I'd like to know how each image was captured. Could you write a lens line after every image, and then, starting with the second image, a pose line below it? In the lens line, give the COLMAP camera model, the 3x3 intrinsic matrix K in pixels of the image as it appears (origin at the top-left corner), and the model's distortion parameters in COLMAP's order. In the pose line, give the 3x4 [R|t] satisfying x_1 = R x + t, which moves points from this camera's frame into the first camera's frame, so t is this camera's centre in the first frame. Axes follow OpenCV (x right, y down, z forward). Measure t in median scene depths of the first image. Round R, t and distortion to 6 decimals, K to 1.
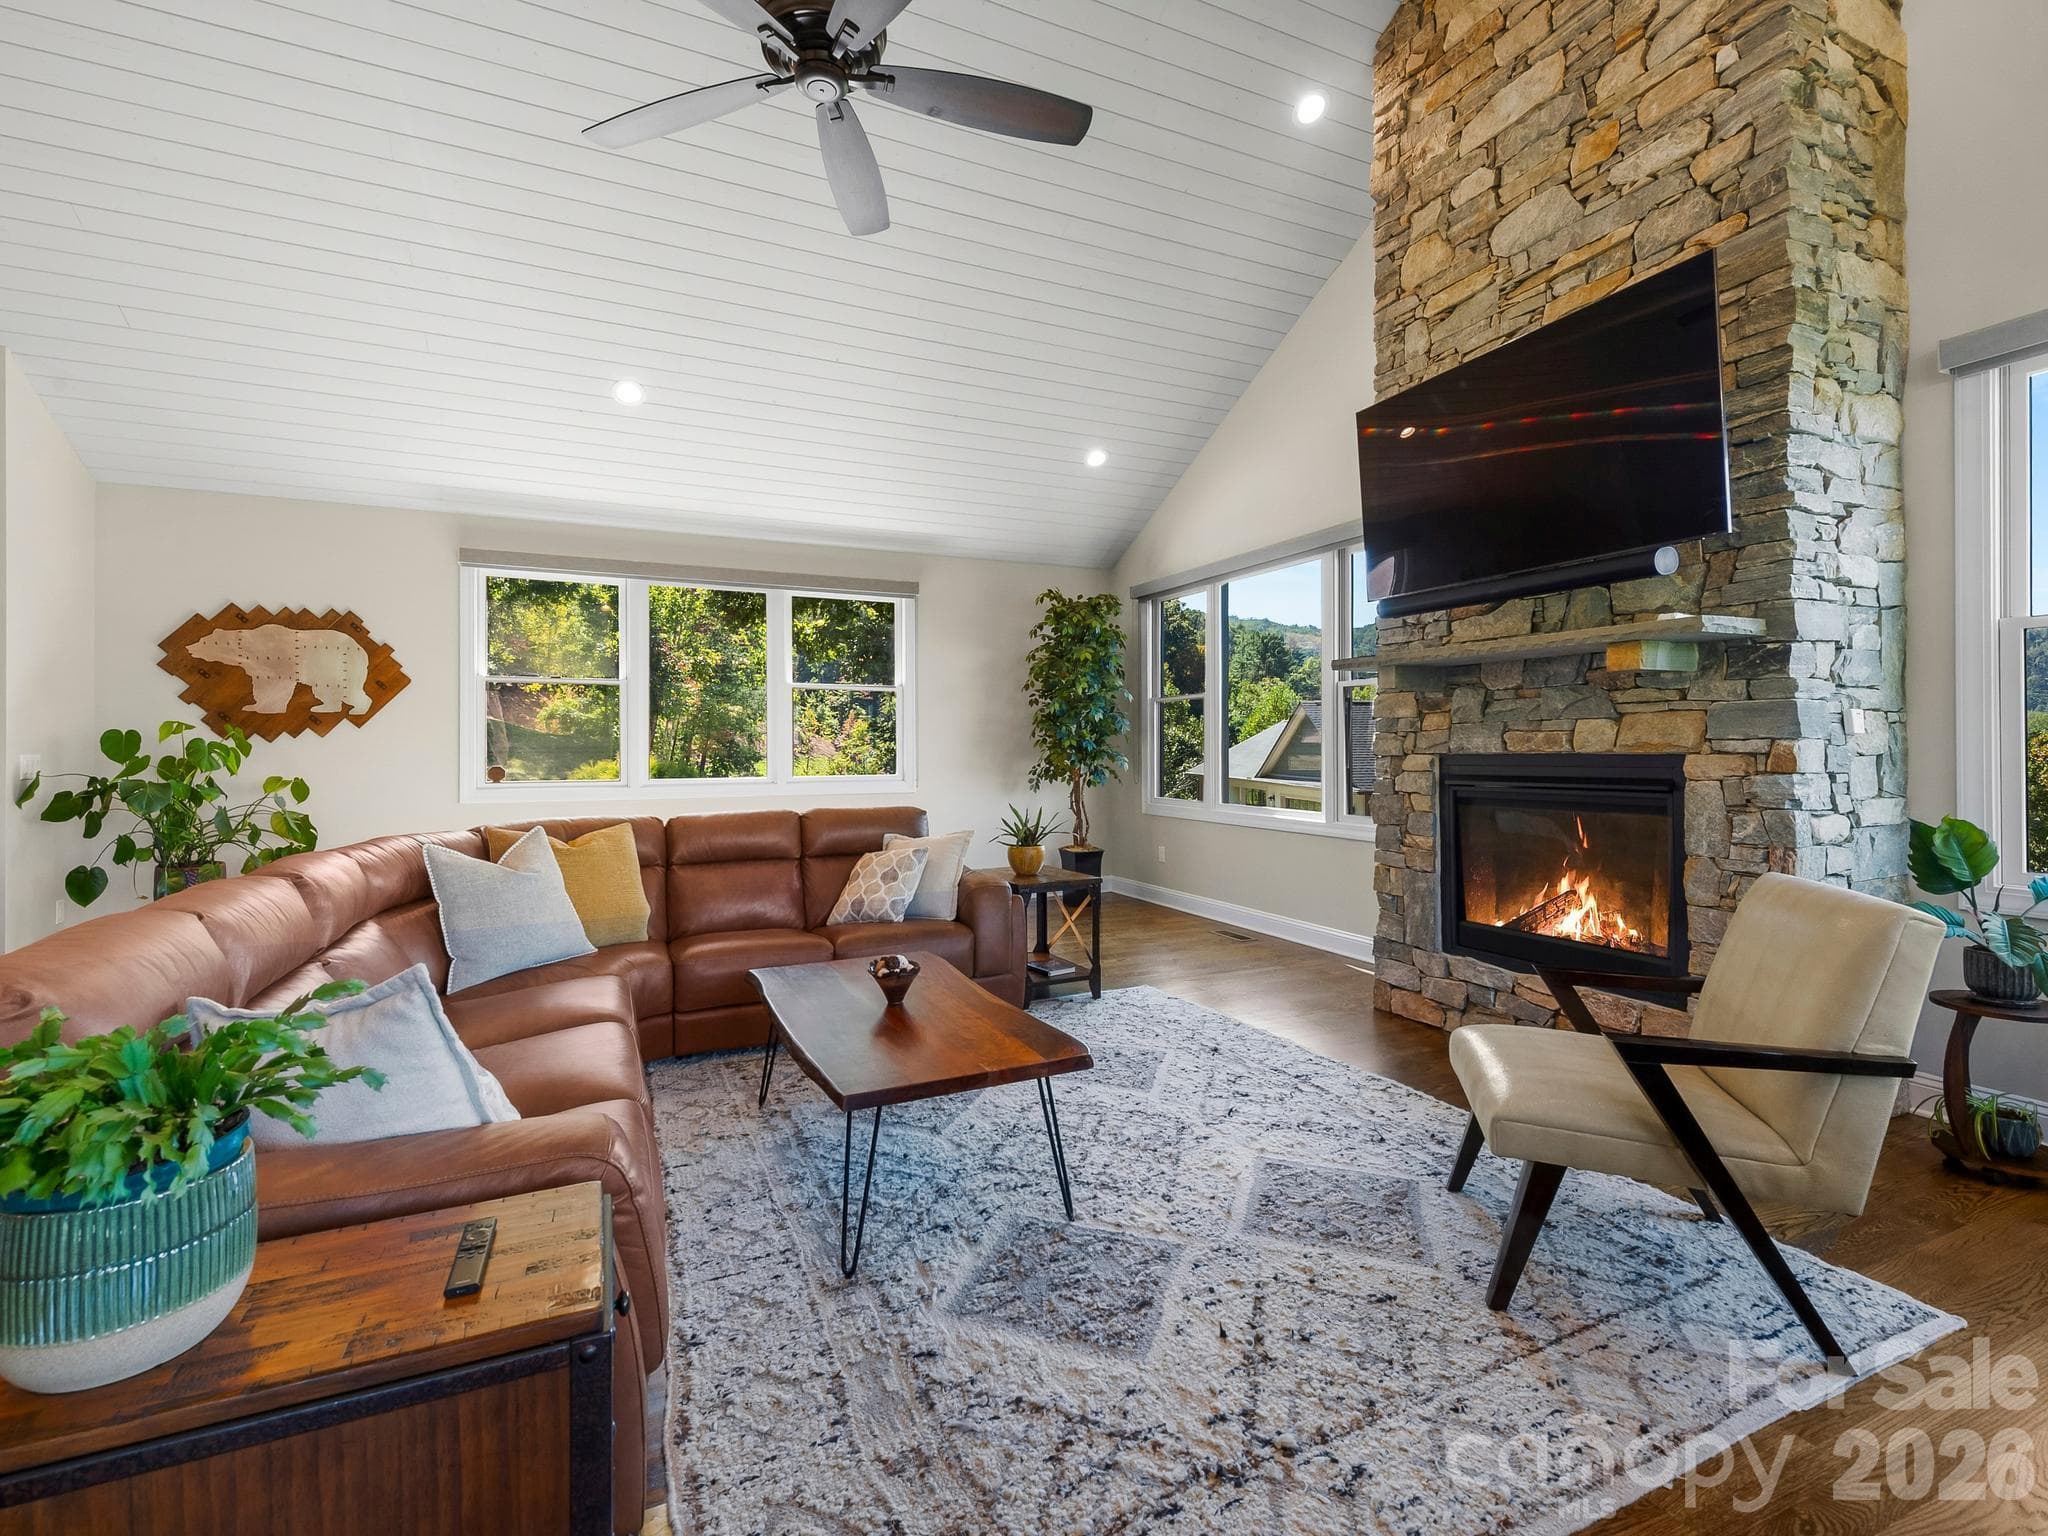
lens RADIAL K [[943.7, 0, 1028.7], [0, 943.7, 746.5], [0, 0, 1]] dist [0.003610, 0.000339]
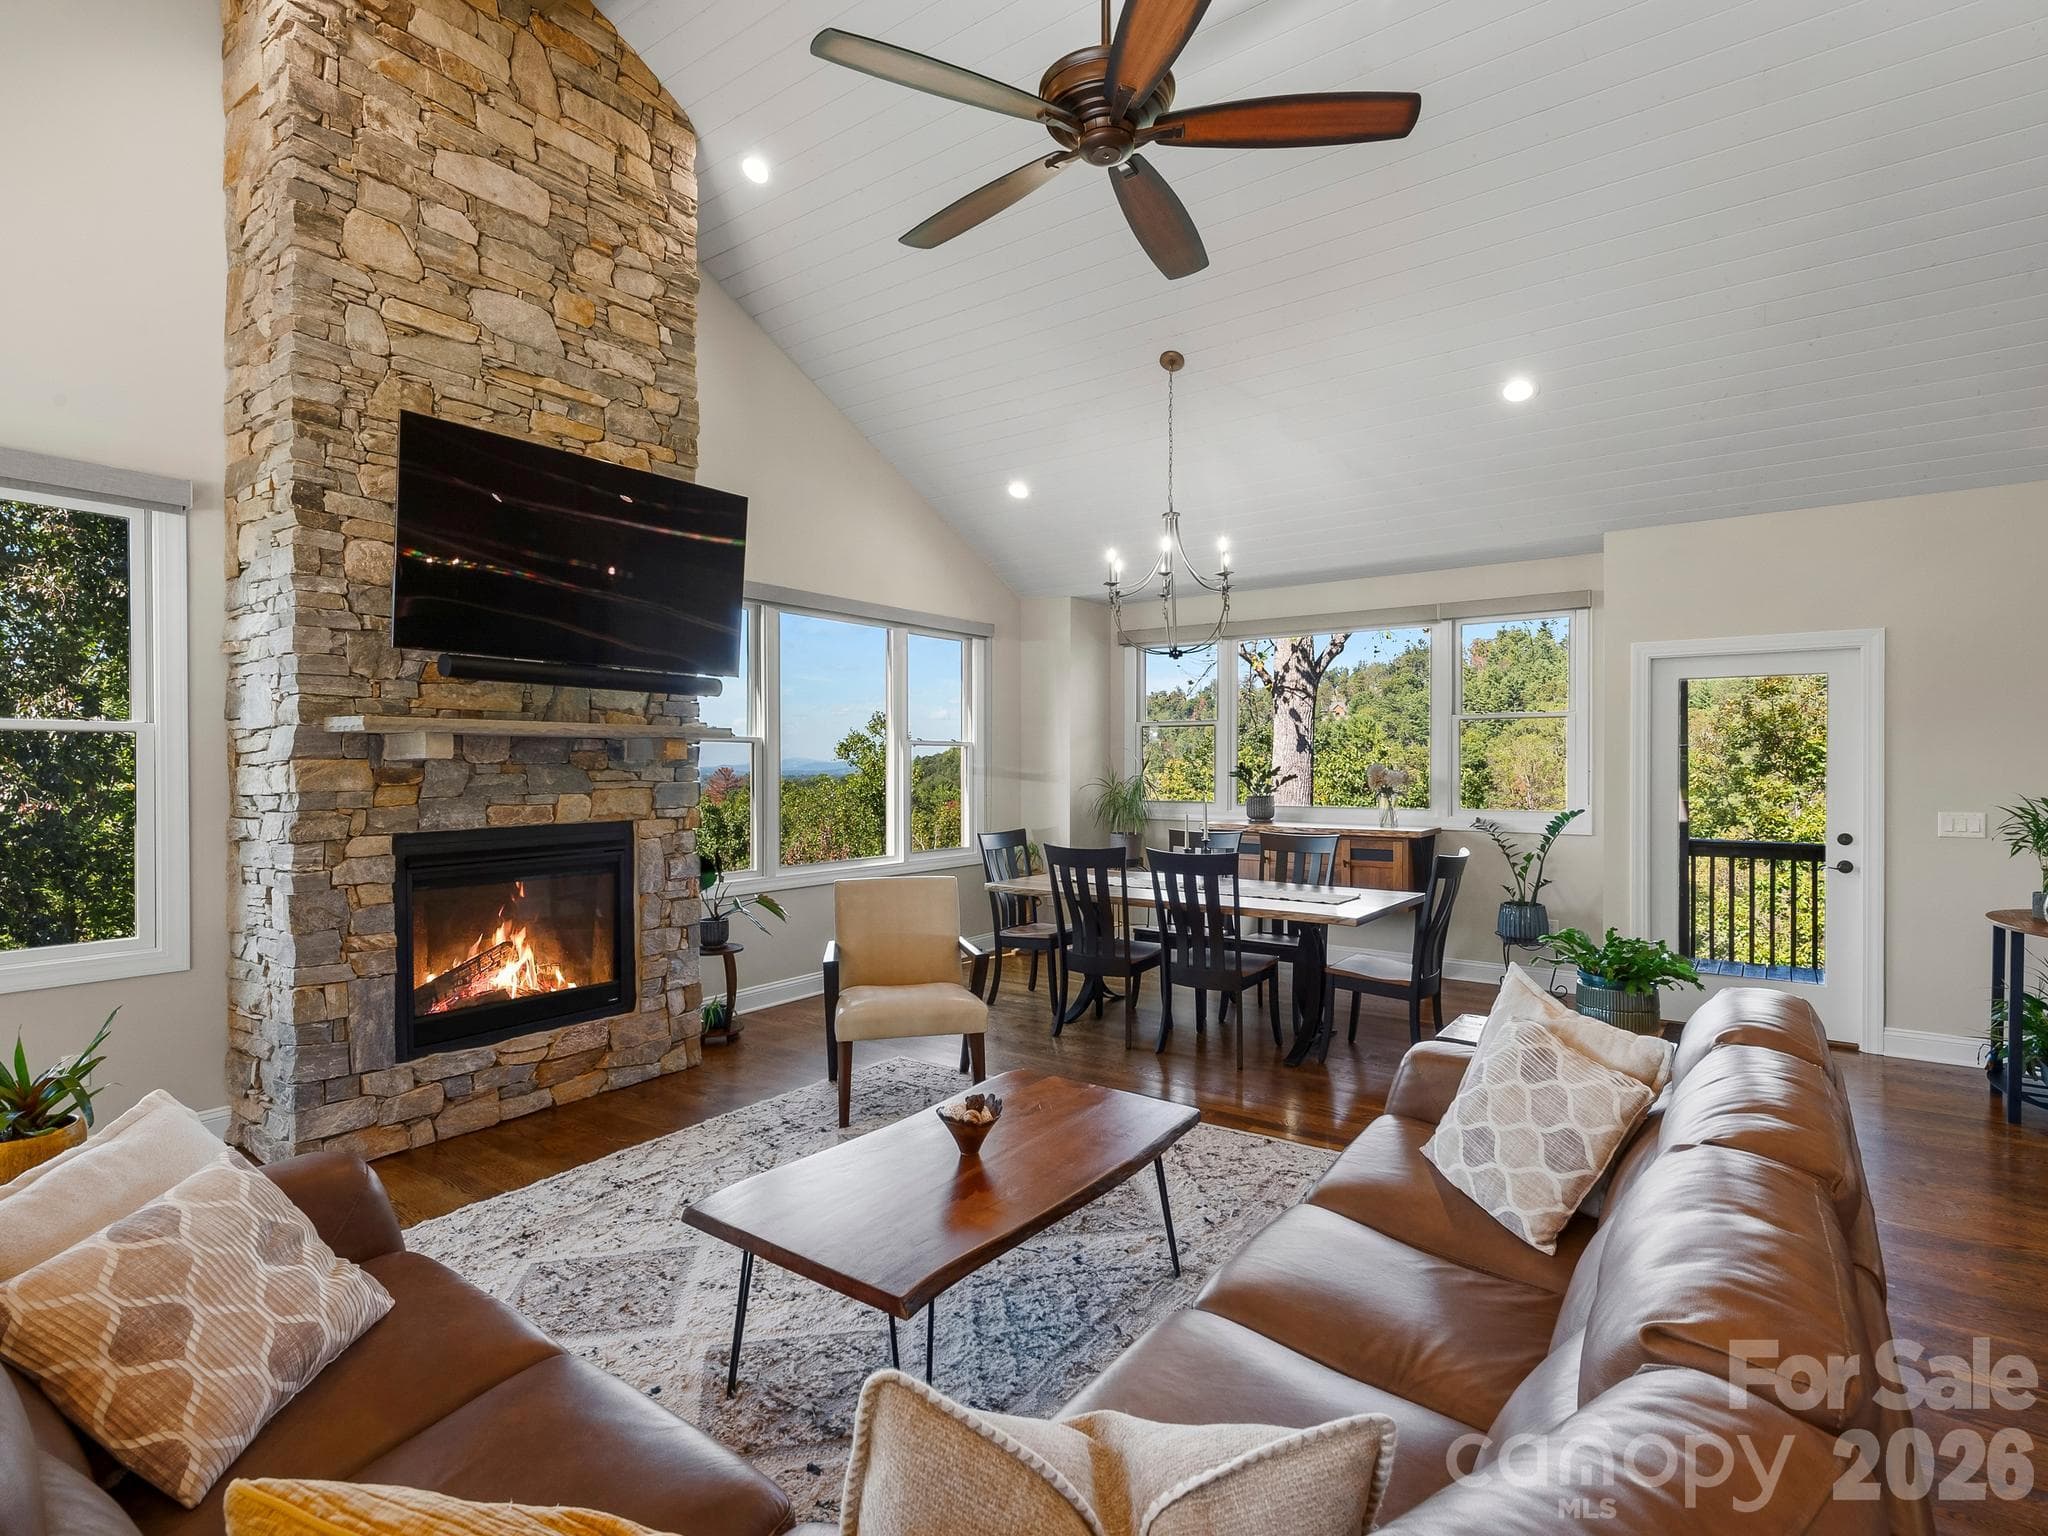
lens RADIAL K [[1003.3, 0, 1024.4], [0, 1003.3, 773.7], [0, 0, 1]] dist [-0.000487, -0.000214]
pose [[-0.493162, -0.005158, 0.869922, -0.743381], [0.000986, 0.999978, 0.006488, -0.060144], [-0.869937, 0.004058, -0.493146, 1.101107]]
